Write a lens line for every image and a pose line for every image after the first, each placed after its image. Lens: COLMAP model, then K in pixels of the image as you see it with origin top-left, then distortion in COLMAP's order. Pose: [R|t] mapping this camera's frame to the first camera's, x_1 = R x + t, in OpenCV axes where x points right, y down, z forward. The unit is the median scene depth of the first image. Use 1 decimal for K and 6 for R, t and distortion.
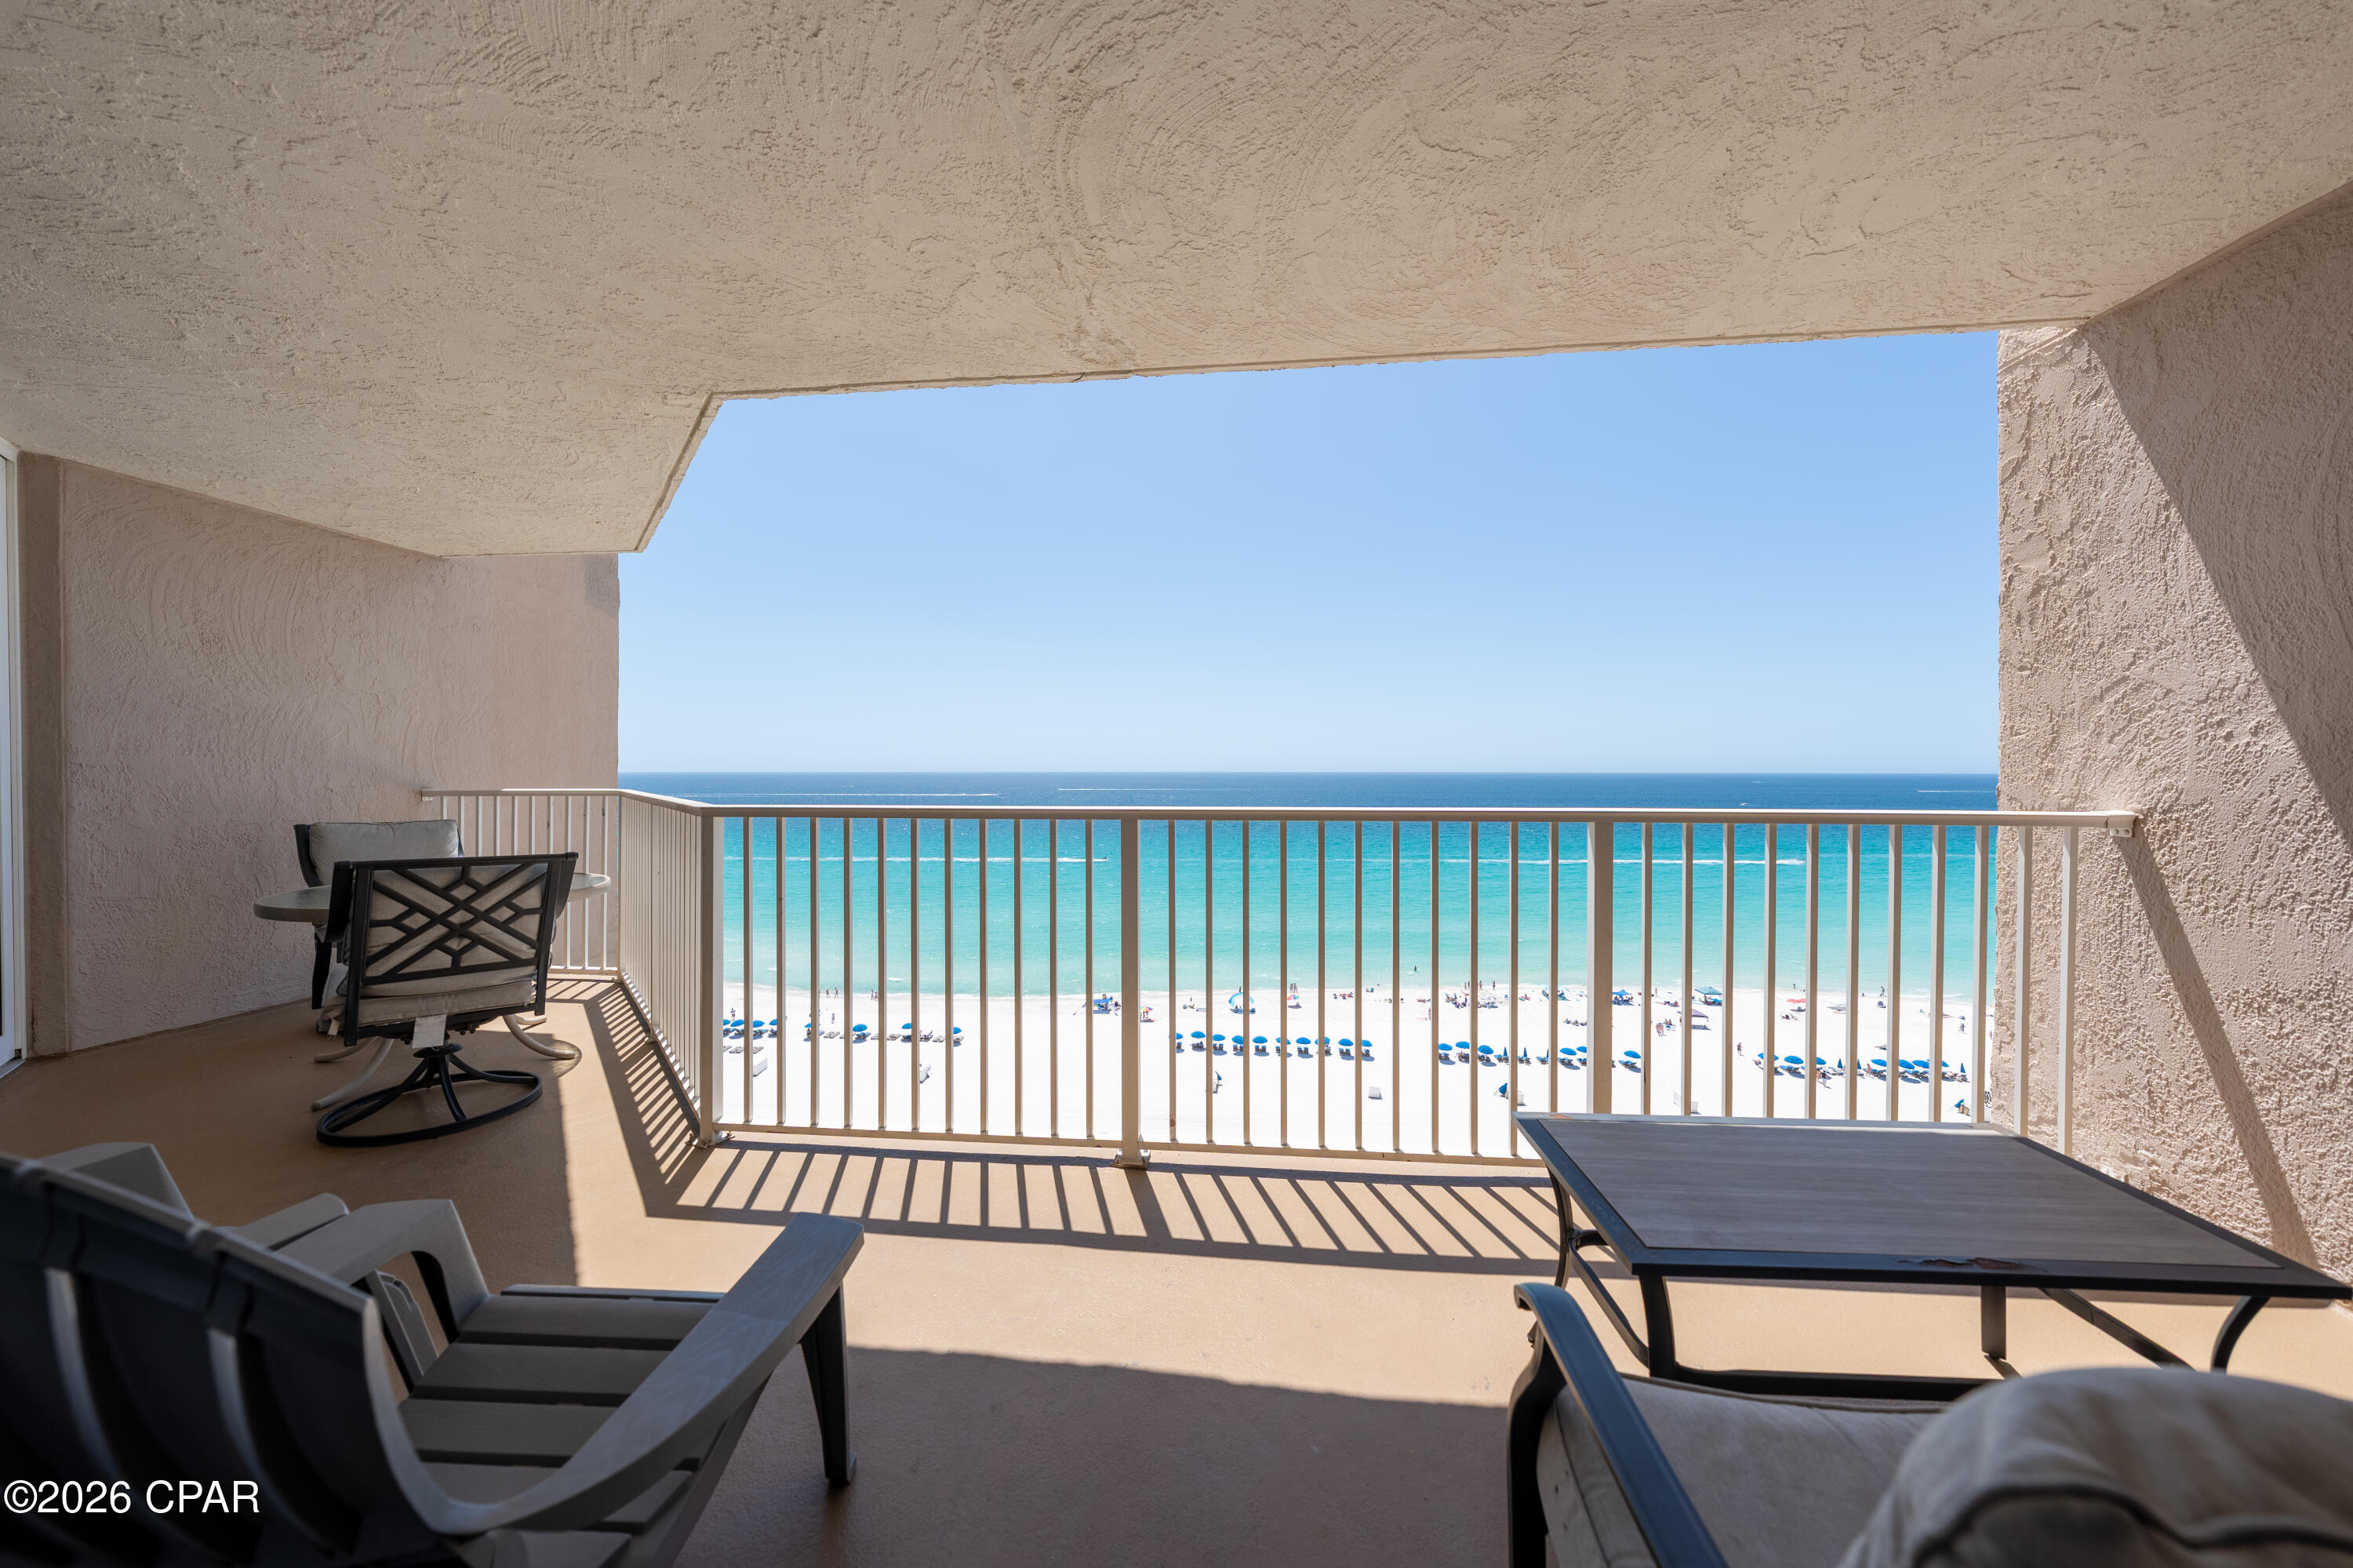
lens RADIAL K [[801.7, 0, 1182.4], [0, 801.7, 778.3], [0, 0, 1]] dist [-0.000939, 0.000190]
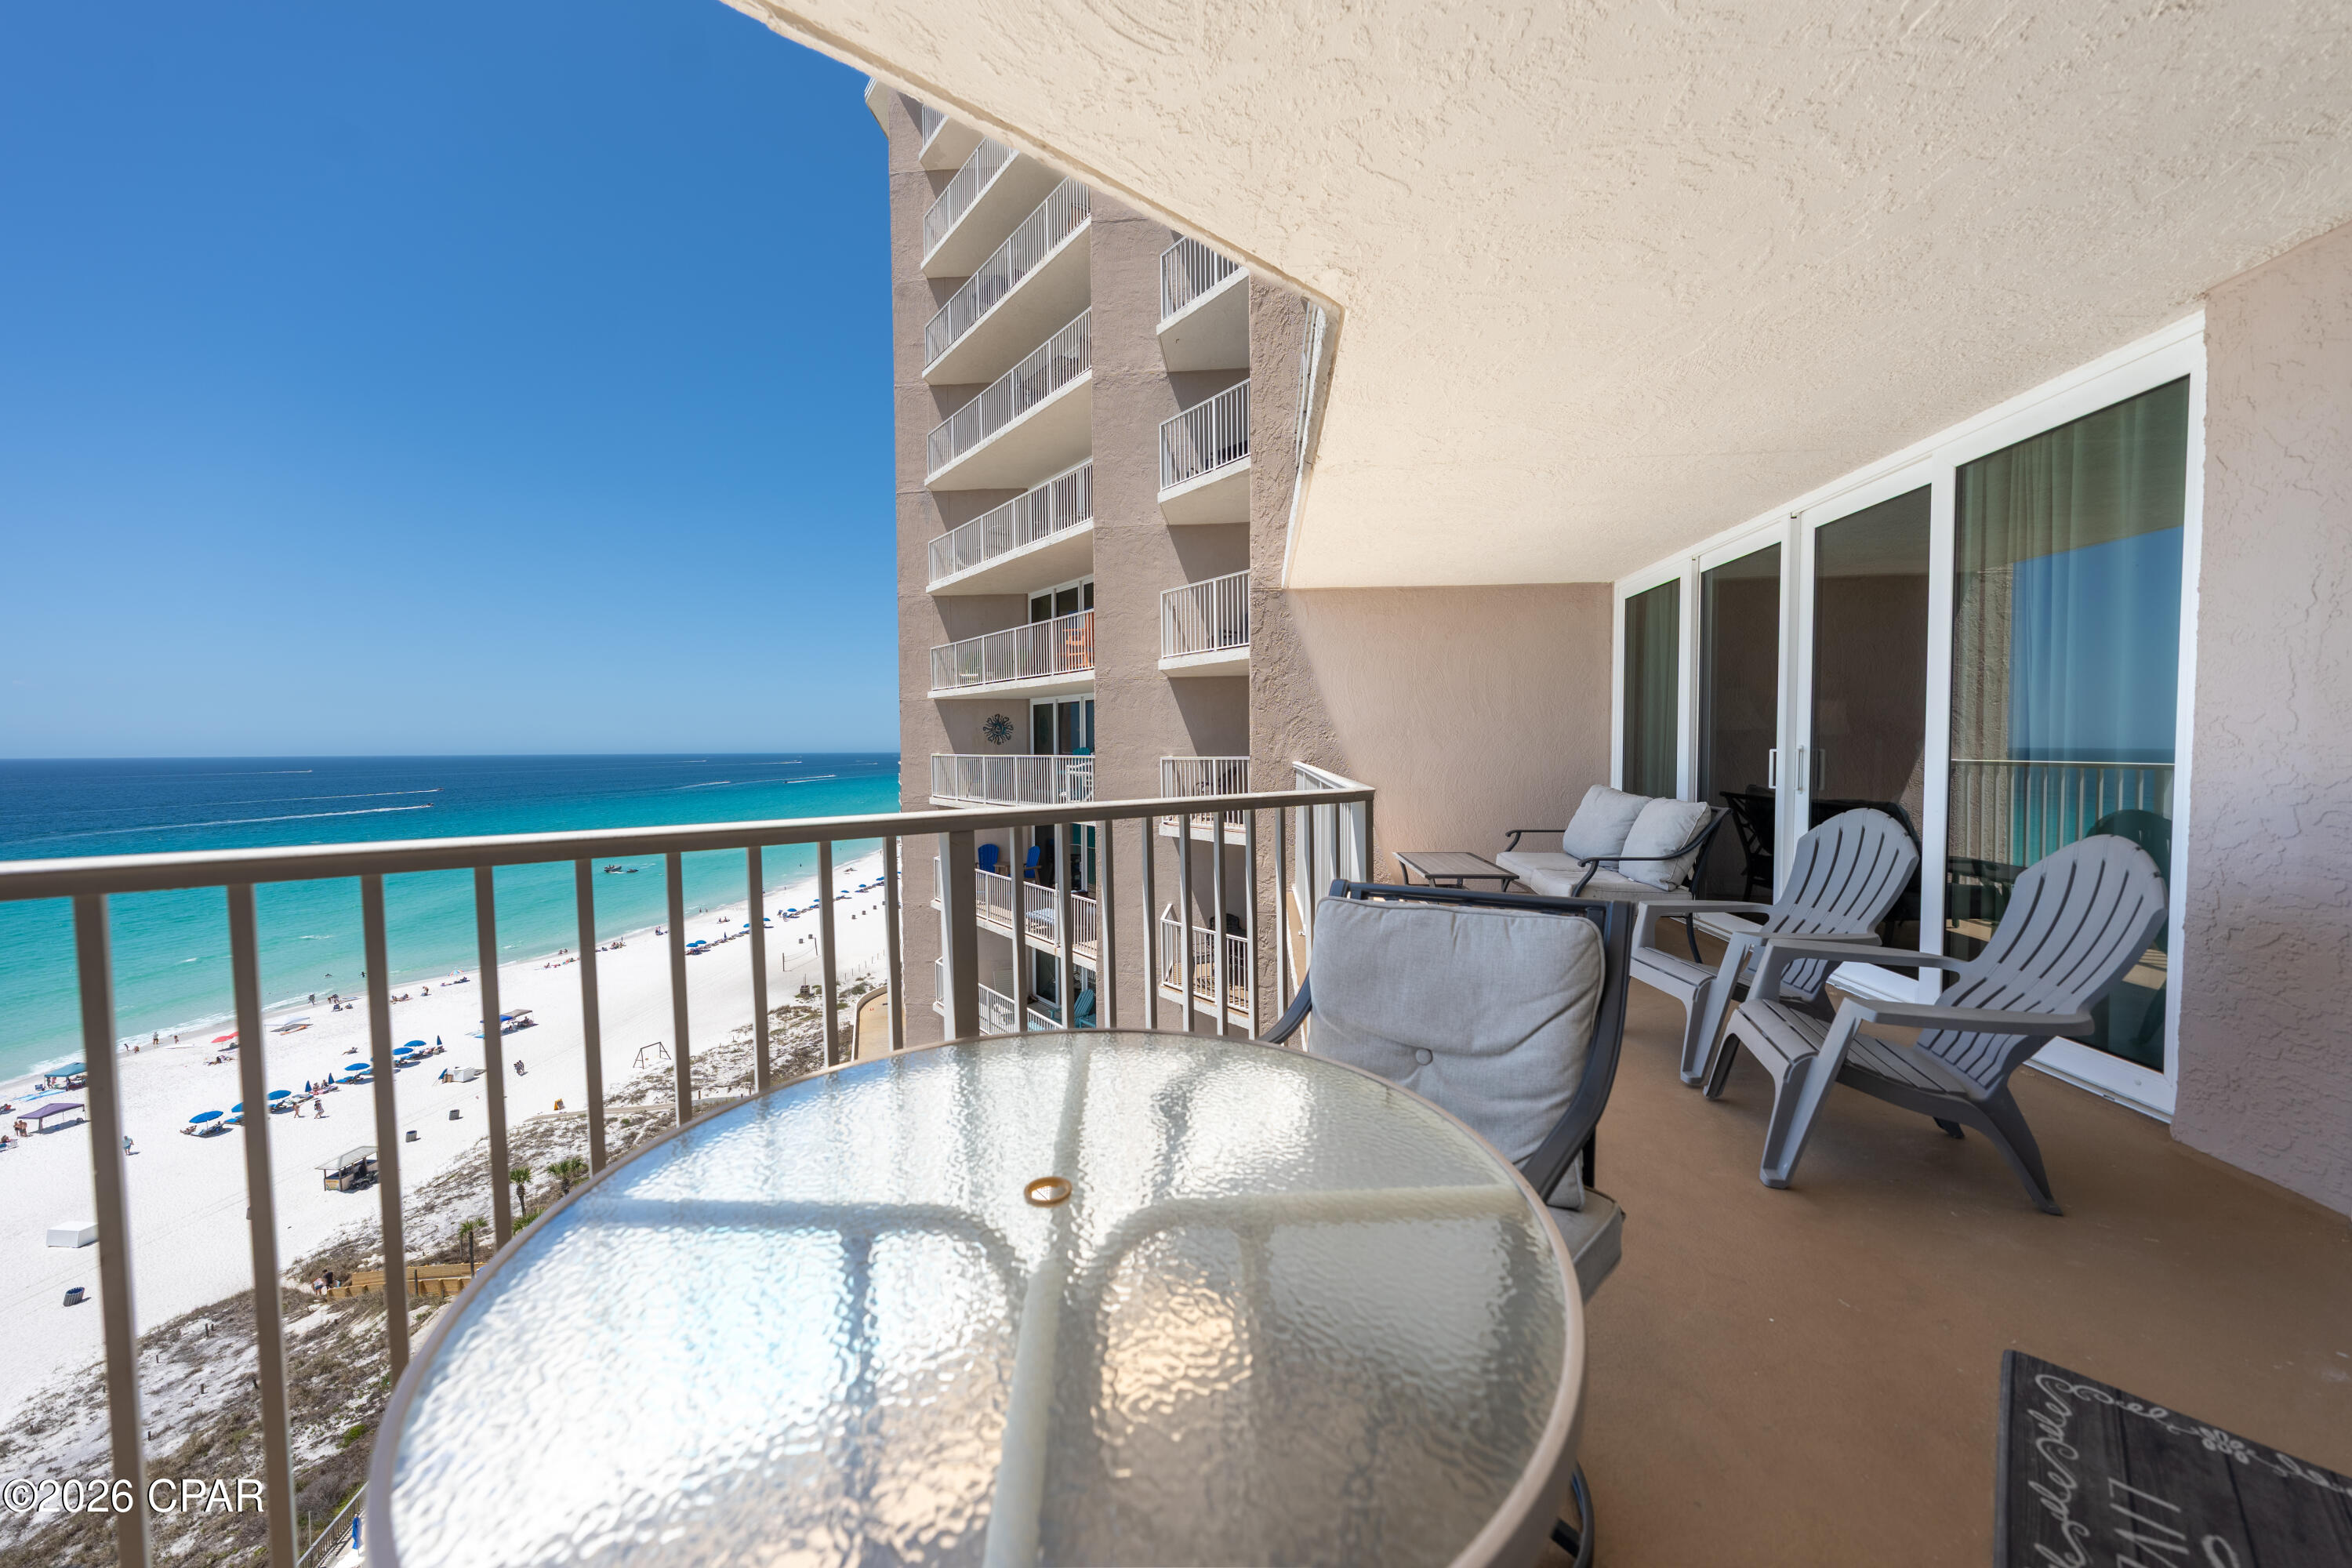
lens RADIAL K [[801.3, 0, 1181.9], [0, 801.3, 778.3], [0, 0, 1]] dist [-0.000939, 0.000190]
pose [[-0.007079, -0.037902, 0.999256, -1.460351], [0.015414, 0.999159, 0.038007, -0.012841], [-0.999856, 0.015672, -0.006489, 1.191623]]
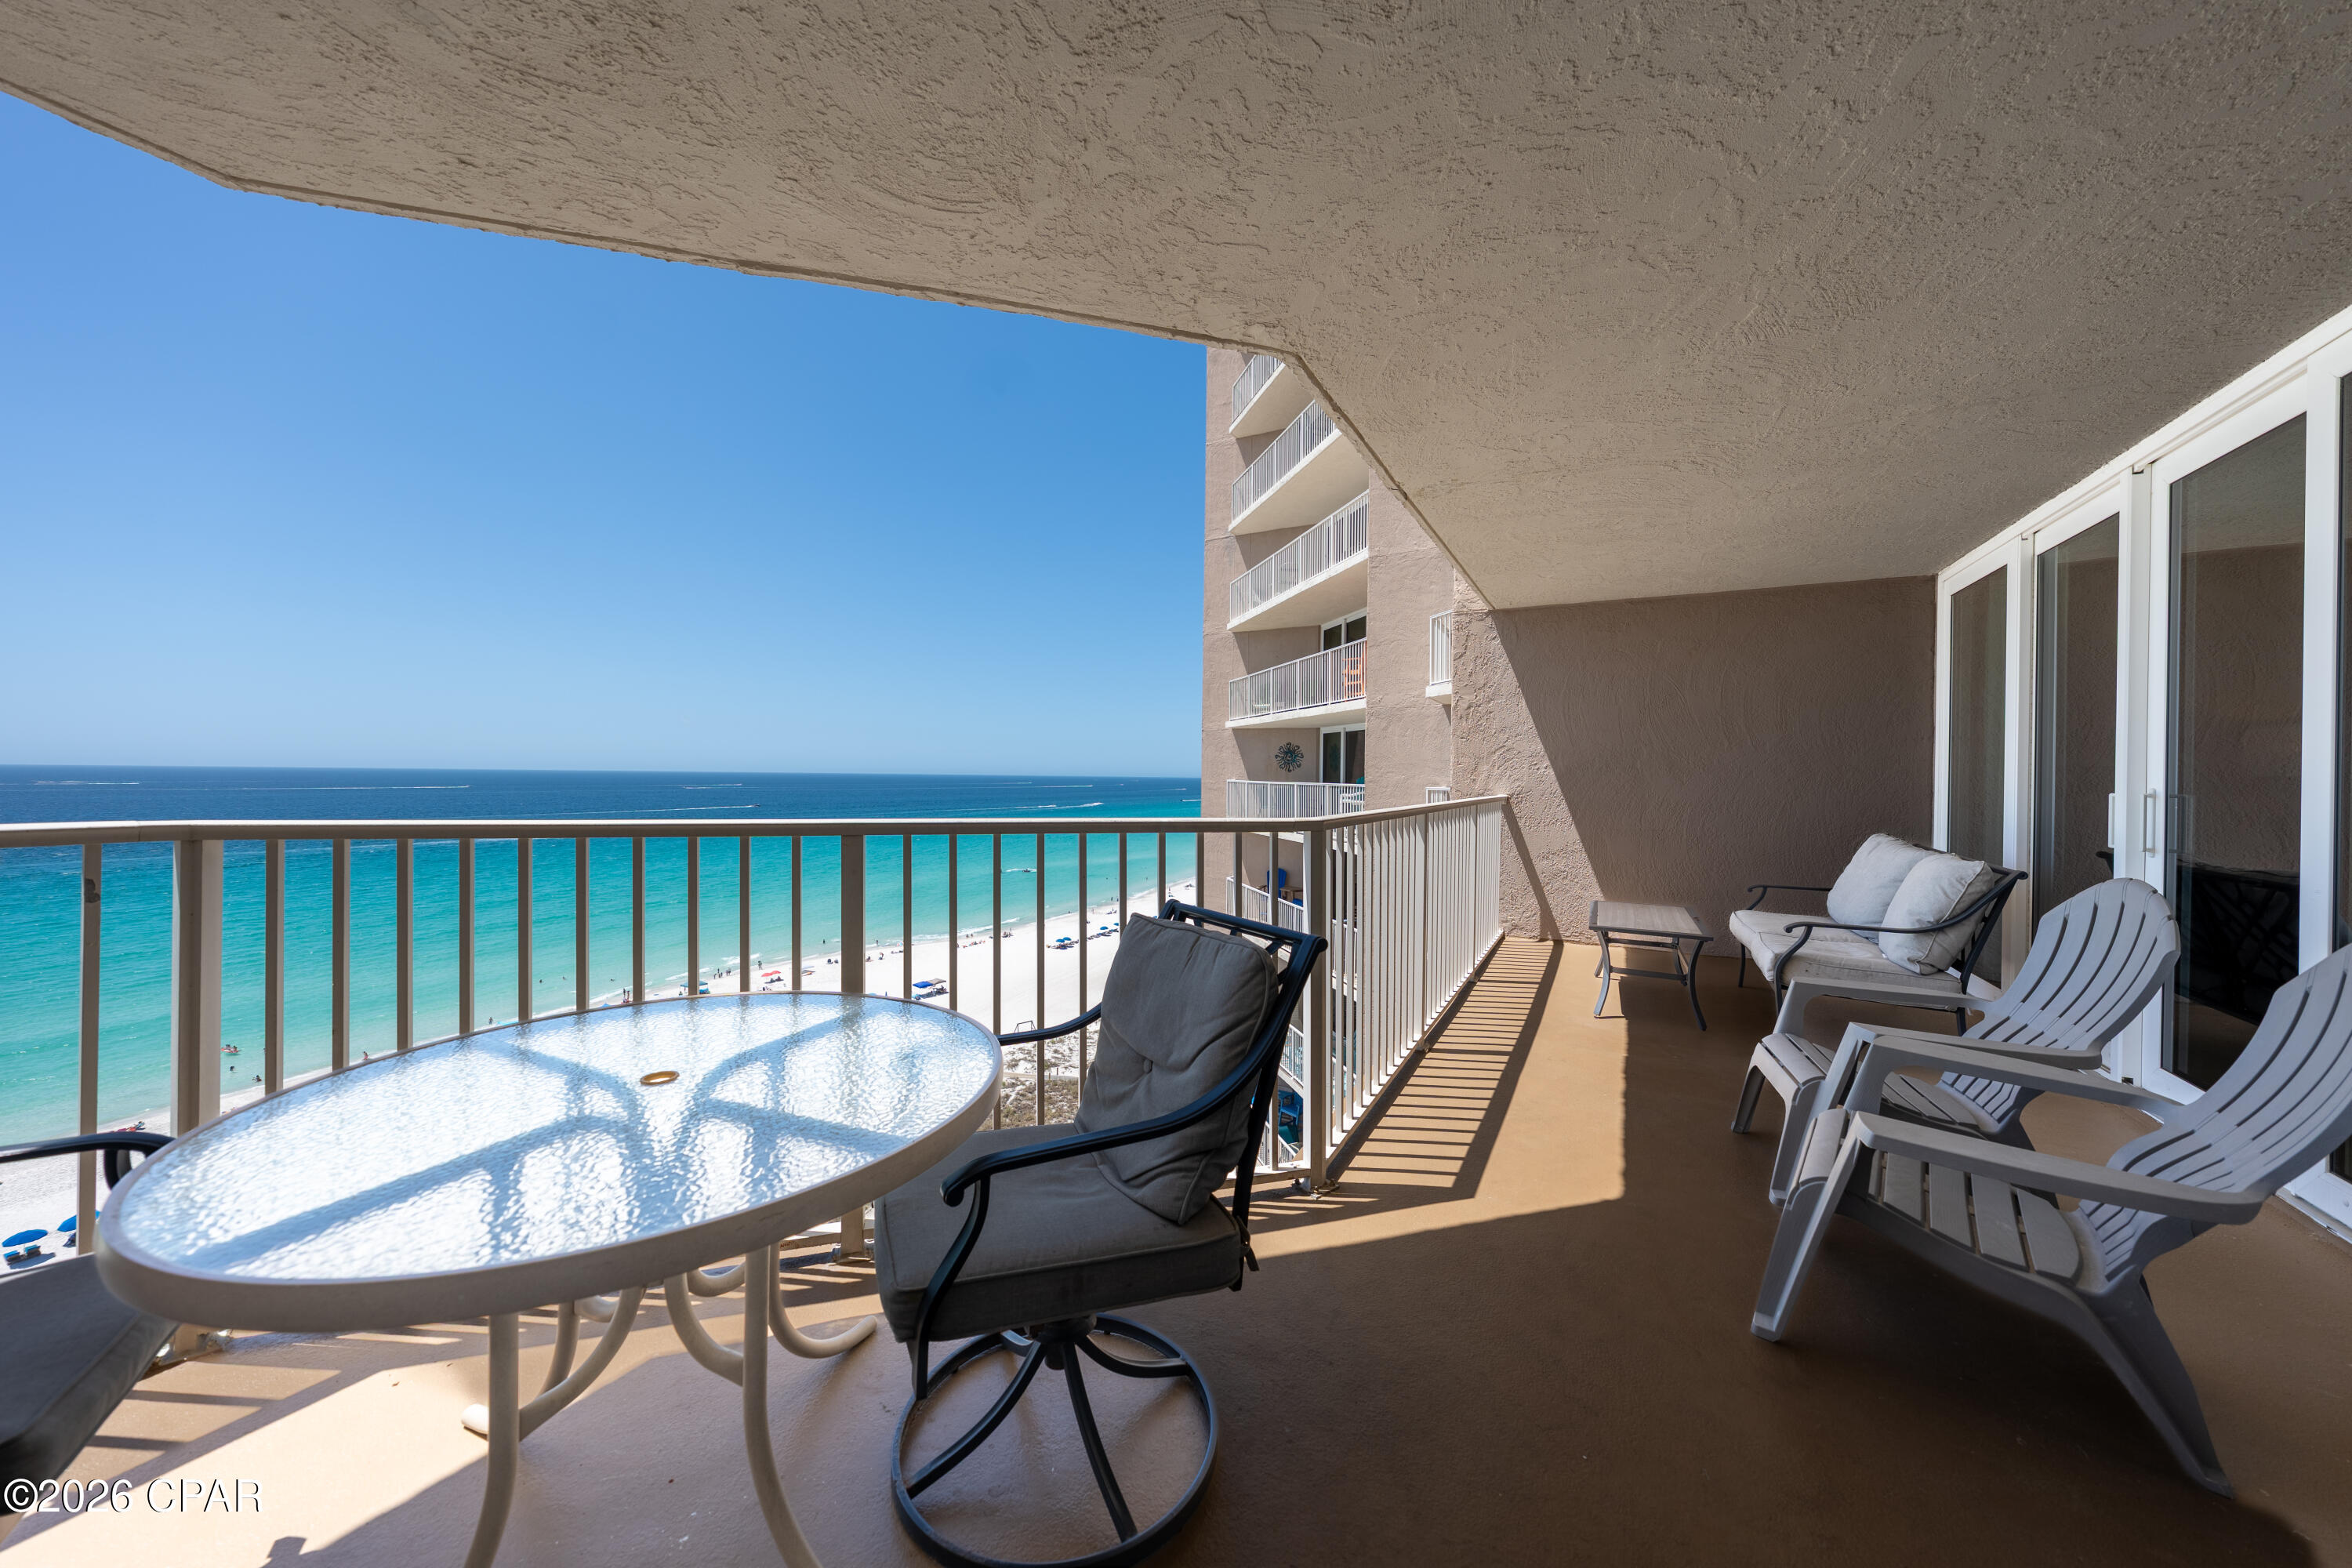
lens RADIAL K [[801.3, 0, 1181.9], [0, 801.3, 778.3], [0, 0, 1]] dist [-0.000939, 0.000190]
pose [[0.395254, 0.000002, 0.918572, -1.459137], [-0.002093, 0.999997, 0.000898, -0.013152], [-0.918570, -0.002277, 0.395253, 0.768614]]
